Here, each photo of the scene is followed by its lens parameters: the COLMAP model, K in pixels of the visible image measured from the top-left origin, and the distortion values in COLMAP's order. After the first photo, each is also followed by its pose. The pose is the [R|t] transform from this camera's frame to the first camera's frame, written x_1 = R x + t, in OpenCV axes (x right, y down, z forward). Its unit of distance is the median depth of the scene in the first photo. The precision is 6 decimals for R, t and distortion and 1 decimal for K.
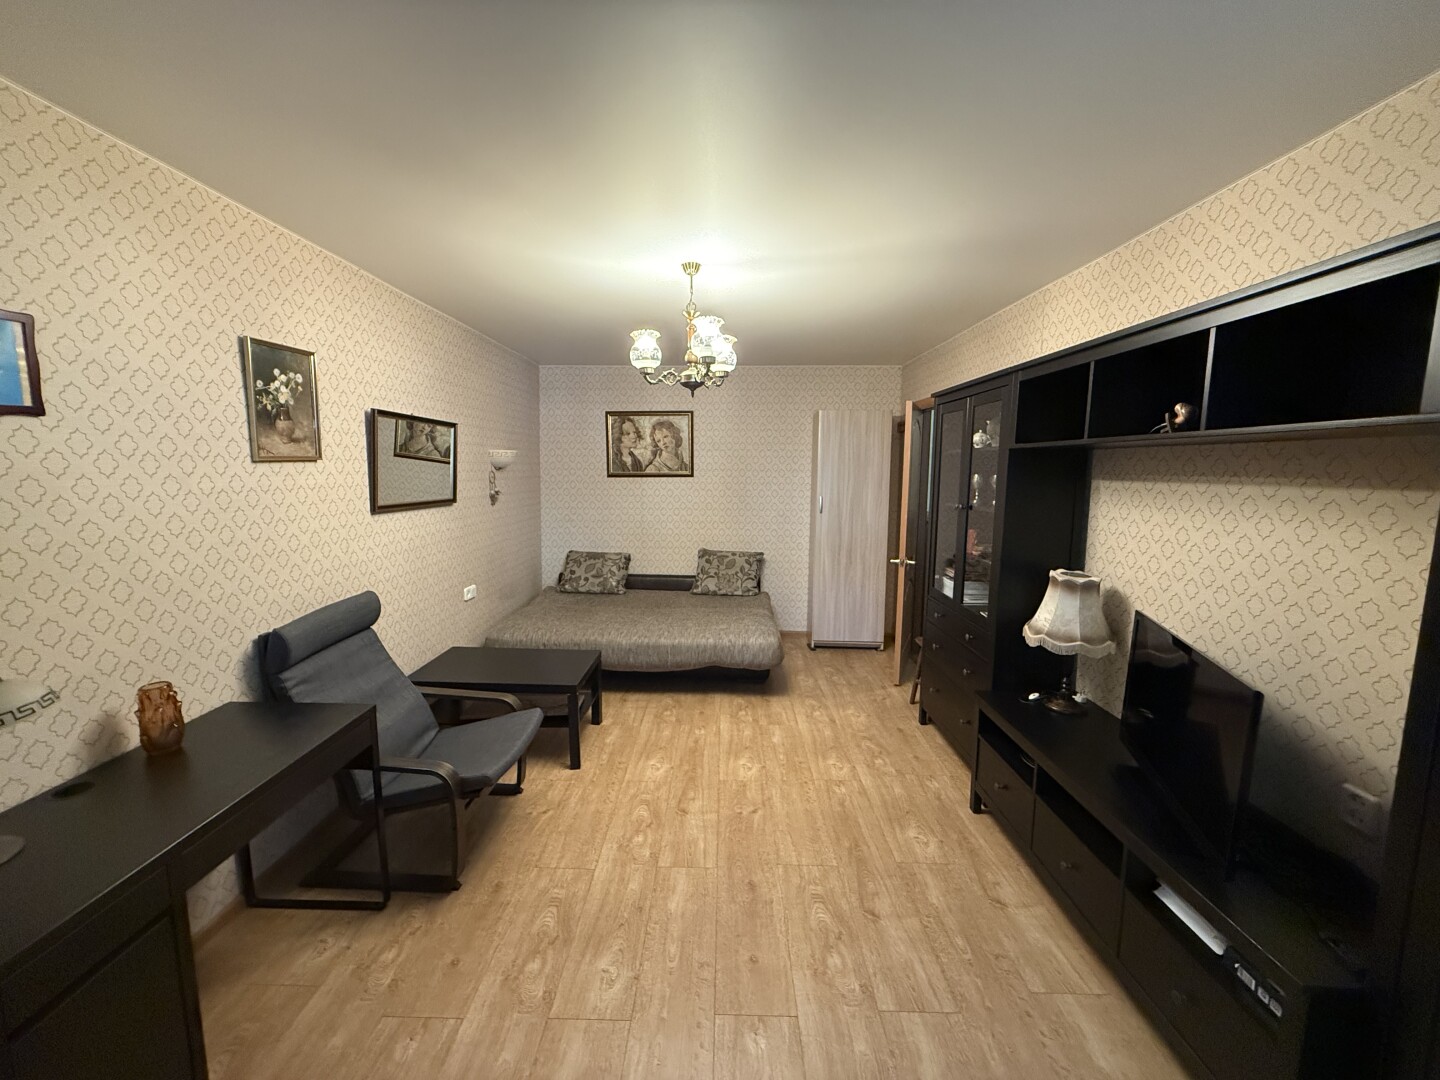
lens RADIAL K [[572.0, 0, 713.5], [0, 572.0, 541.8], [0, 0, 1]] dist [0.000718, 0.000392]
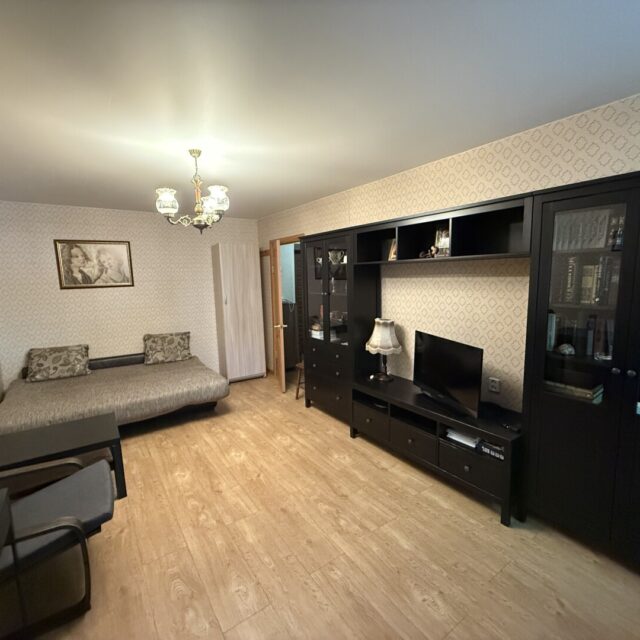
lens RADIAL K [[339.5, 0, 315.8], [0, 339.5, 320.6], [0, 0, 1]] dist [0.004482, -0.000384]
pose [[0.811411, -0.102428, 0.575431, -0.352694], [0.104381, 0.994092, 0.029763, -0.007196], [-0.575080, 0.035914, 0.817309, 0.047798]]
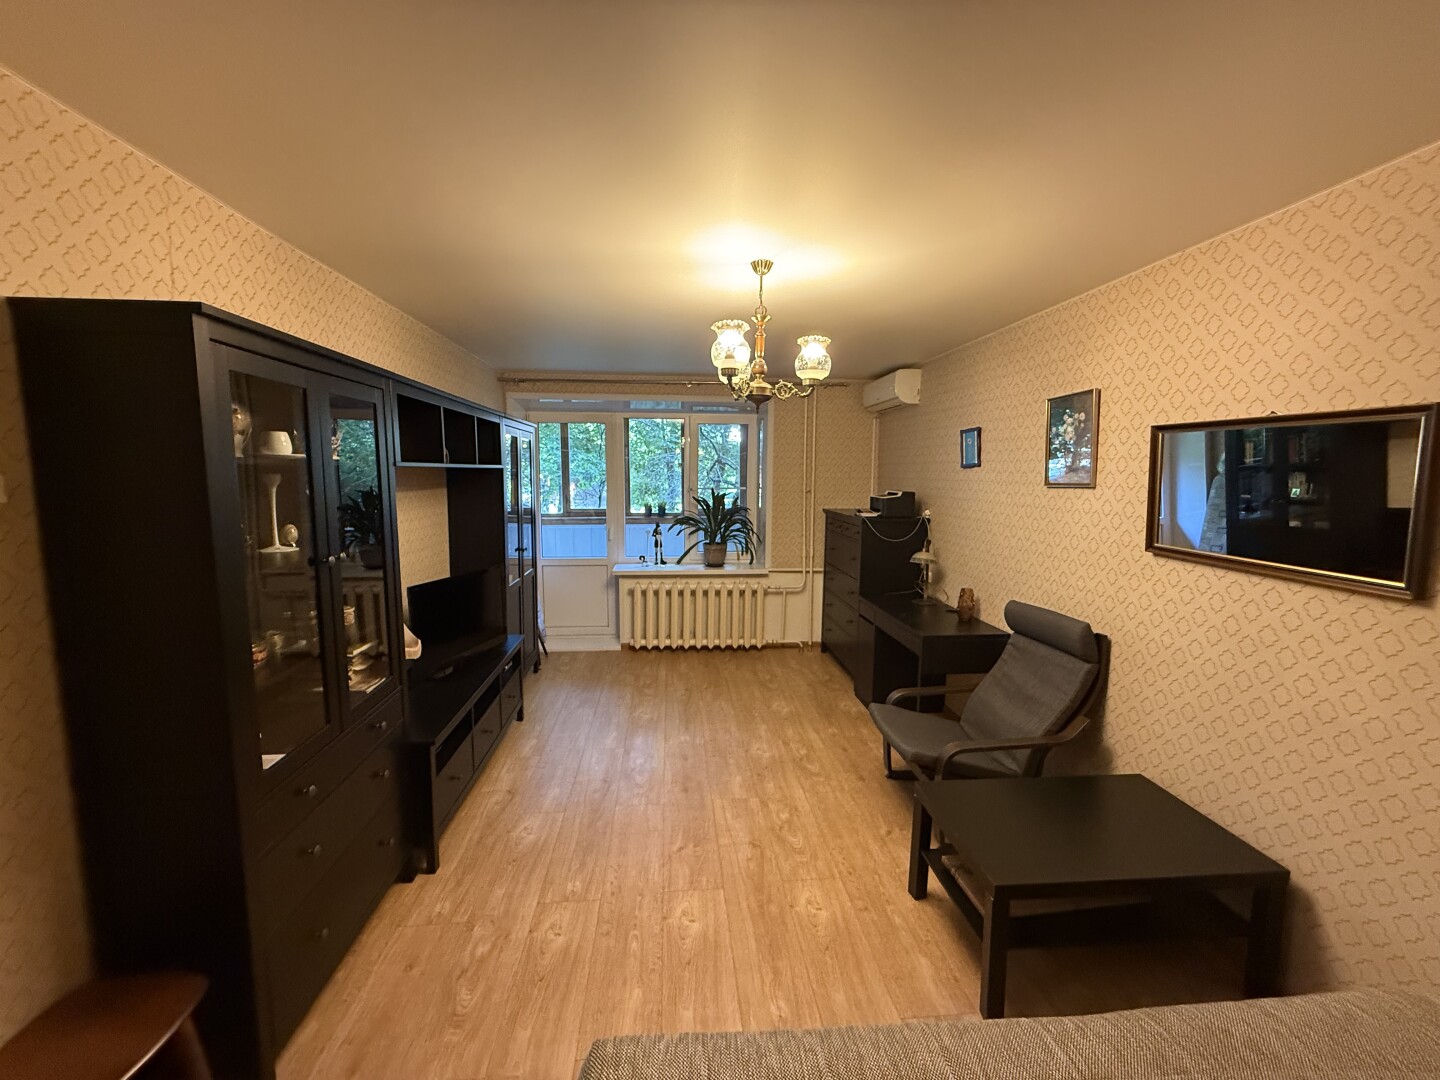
lens RADIAL K [[572.0, 0, 714.6], [0, 572.0, 542.3], [0, 0, 1]] dist [0.000718, 0.000392]
pose [[-0.994905, -0.001166, -0.100811, 0.119911], [-0.026486, 0.967833, 0.250197, -0.280970], [0.097277, 0.251592, -0.962932, 1.913109]]
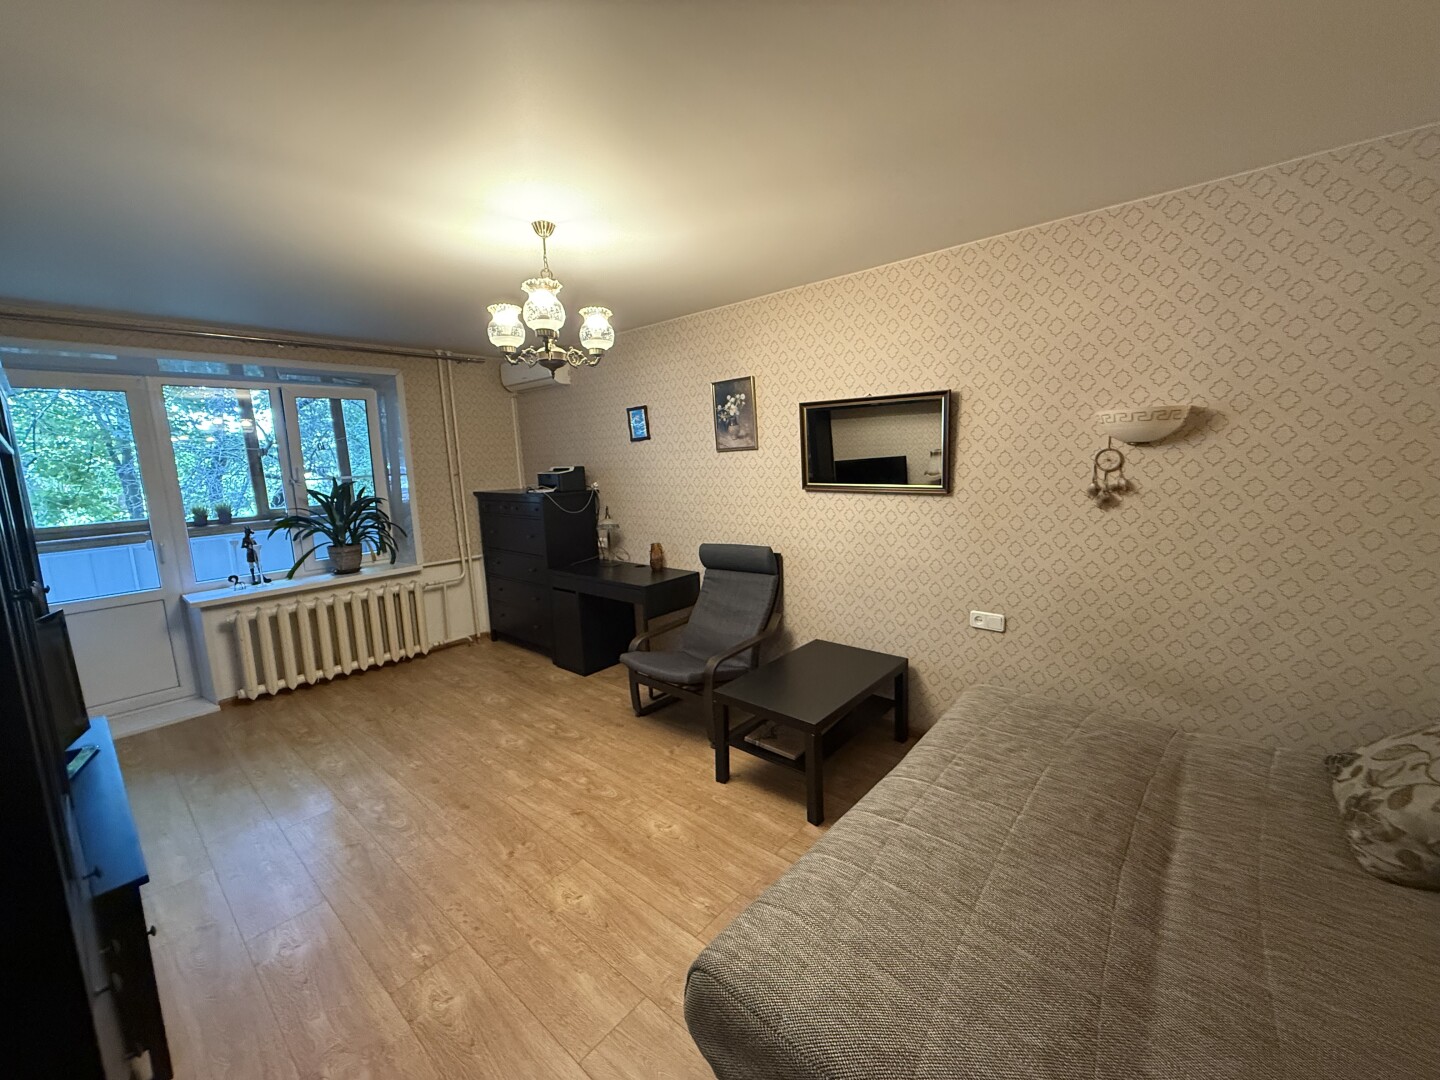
lens RADIAL K [[572.0, 0, 715.0], [0, 572.0, 542.9], [0, 0, 1]] dist [0.000718, 0.000392]
pose [[-0.639142, 0.134629, -0.757214, 0.503575], [-0.069027, 0.970545, 0.230822, -0.230389], [0.765985, 0.199796, -0.611022, 1.791167]]
